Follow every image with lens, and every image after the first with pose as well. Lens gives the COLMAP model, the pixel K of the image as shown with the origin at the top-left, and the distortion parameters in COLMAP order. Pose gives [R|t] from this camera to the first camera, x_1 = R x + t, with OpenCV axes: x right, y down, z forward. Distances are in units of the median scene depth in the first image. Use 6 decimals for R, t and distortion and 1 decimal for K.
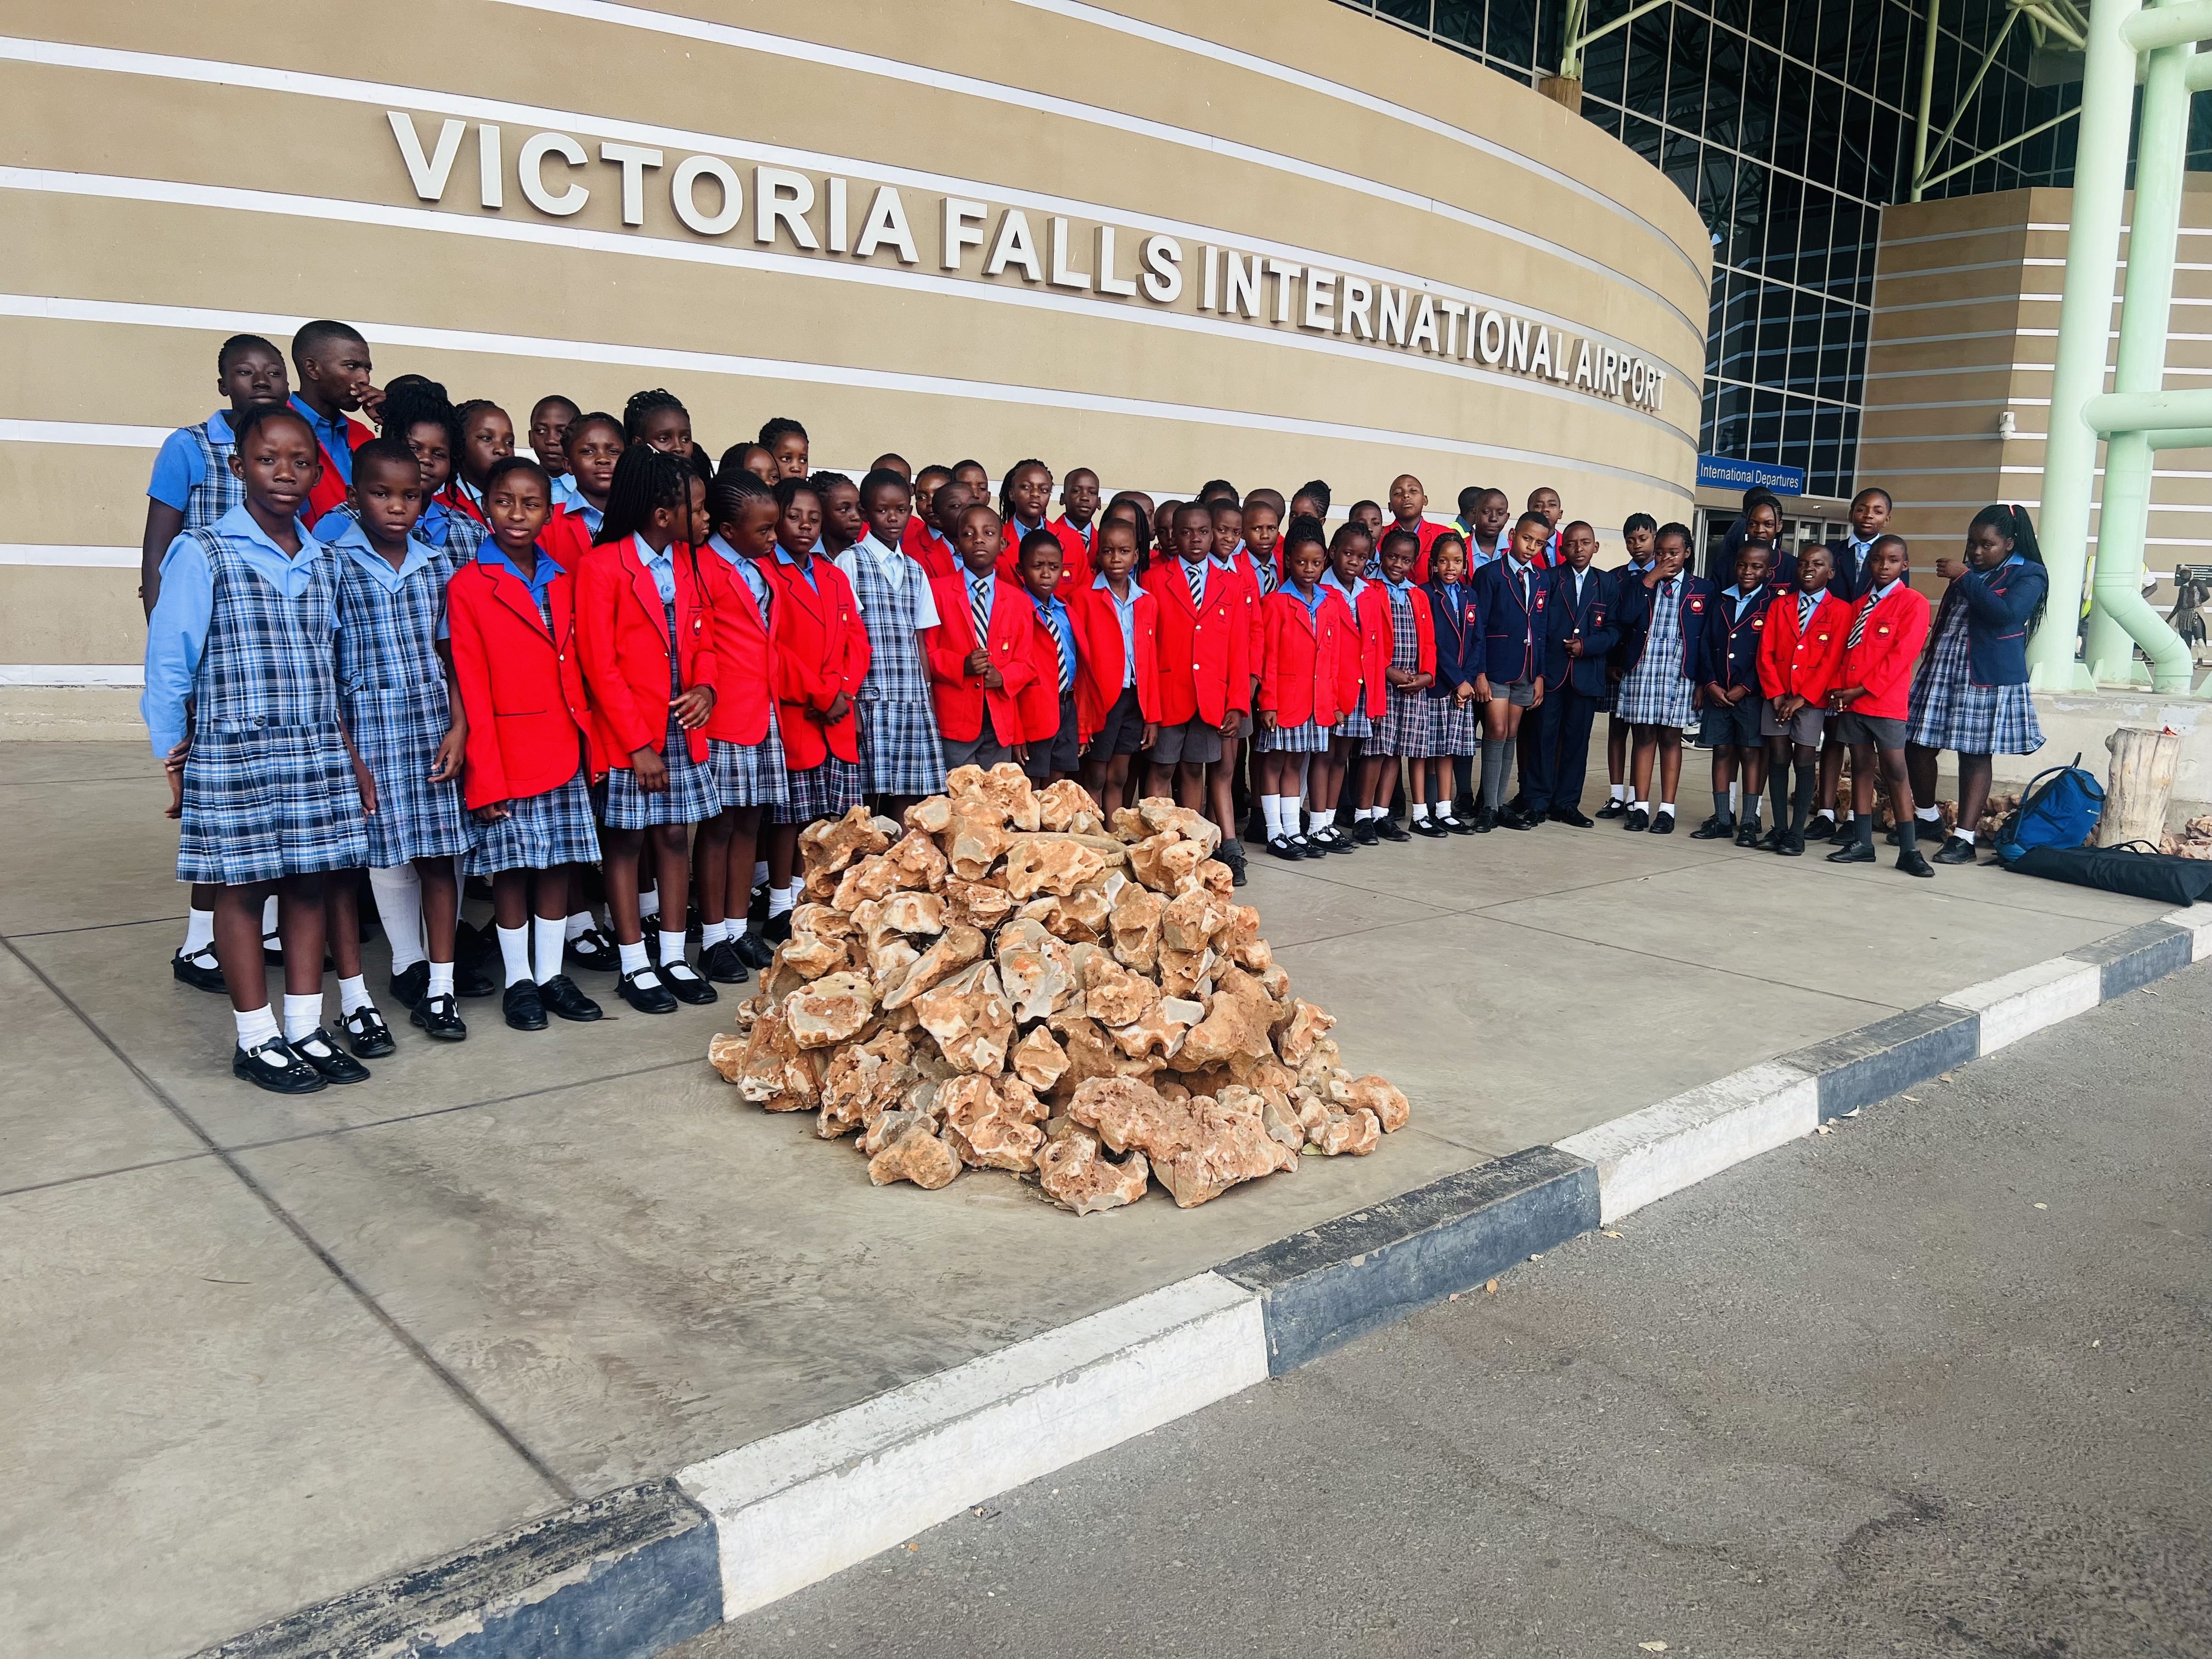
lens RADIAL K [[1675.5, 0, 1112.6], [0, 1675.5, 829.1], [0, 0, 1]] dist [0.080423, -0.096940]
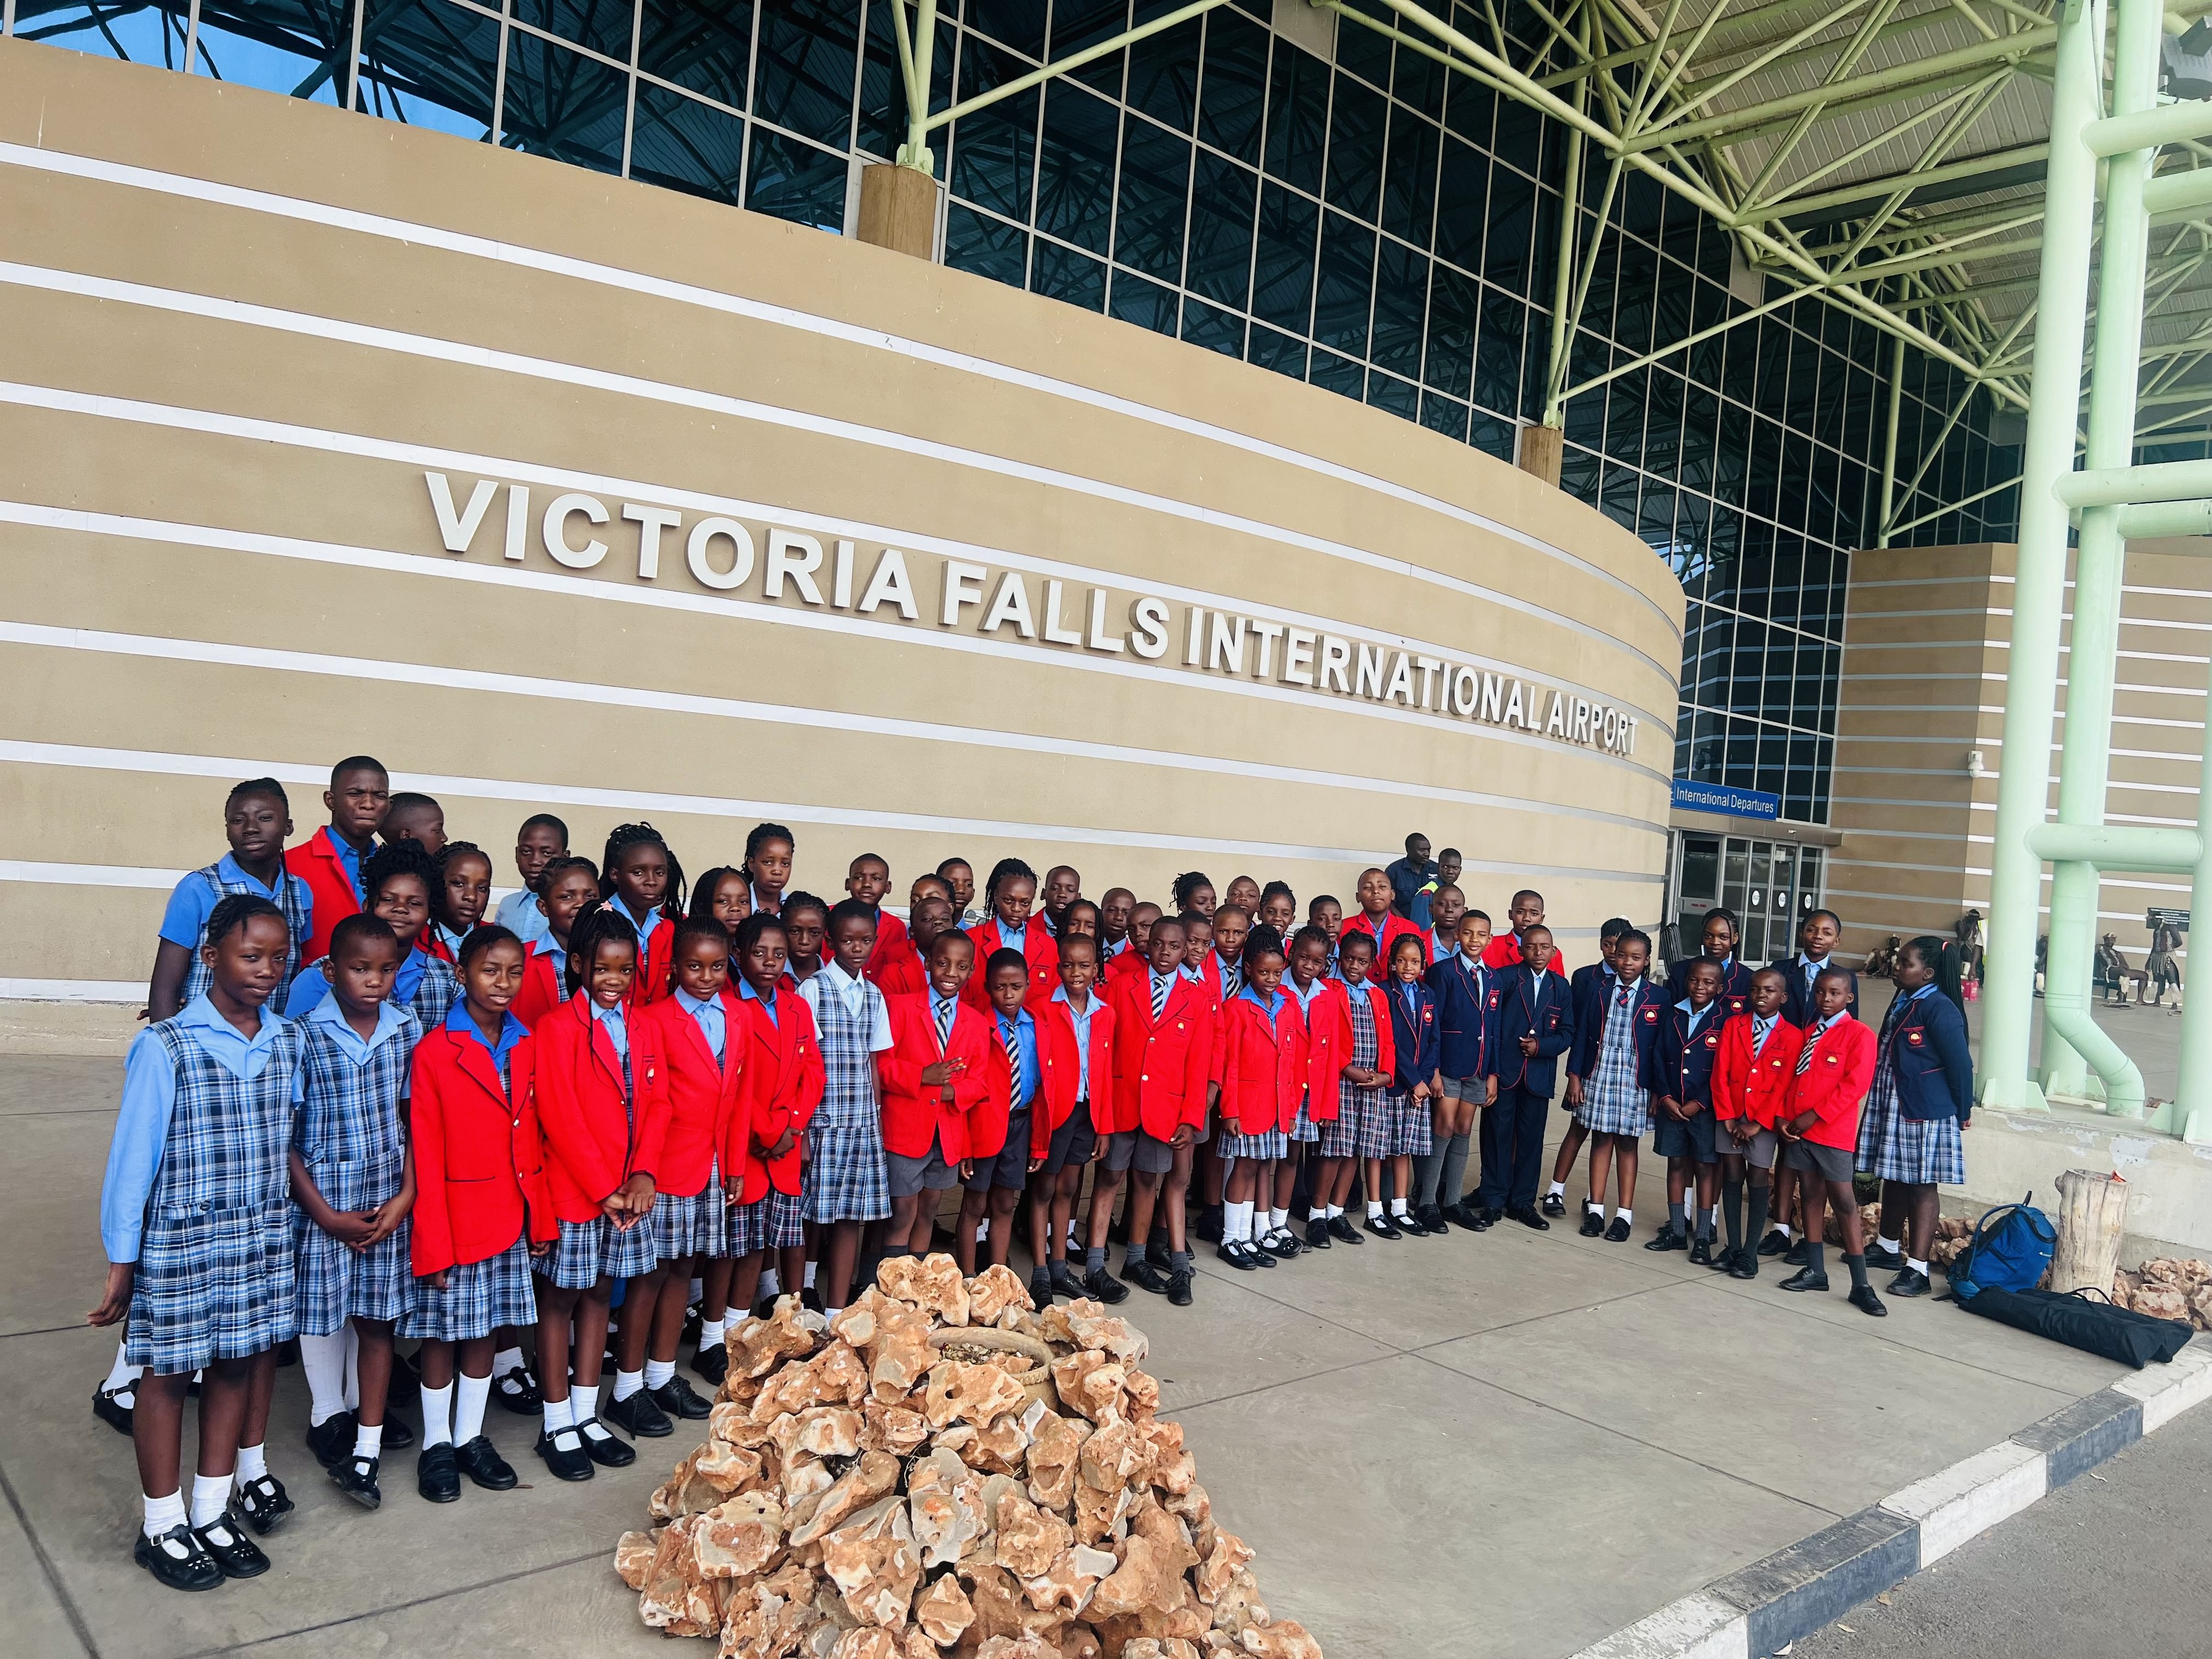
lens RADIAL K [[1677.1, 0, 1101.2], [0, 1677.1, 826.5], [0, 0, 1]] dist [0.078604, -0.093319]
pose [[0.998641, 0.052071, -0.002285, 0.017303], [-0.051839, 0.987728, -0.147332, -0.114433], [-0.005415, 0.147250, 0.989084, -0.031907]]
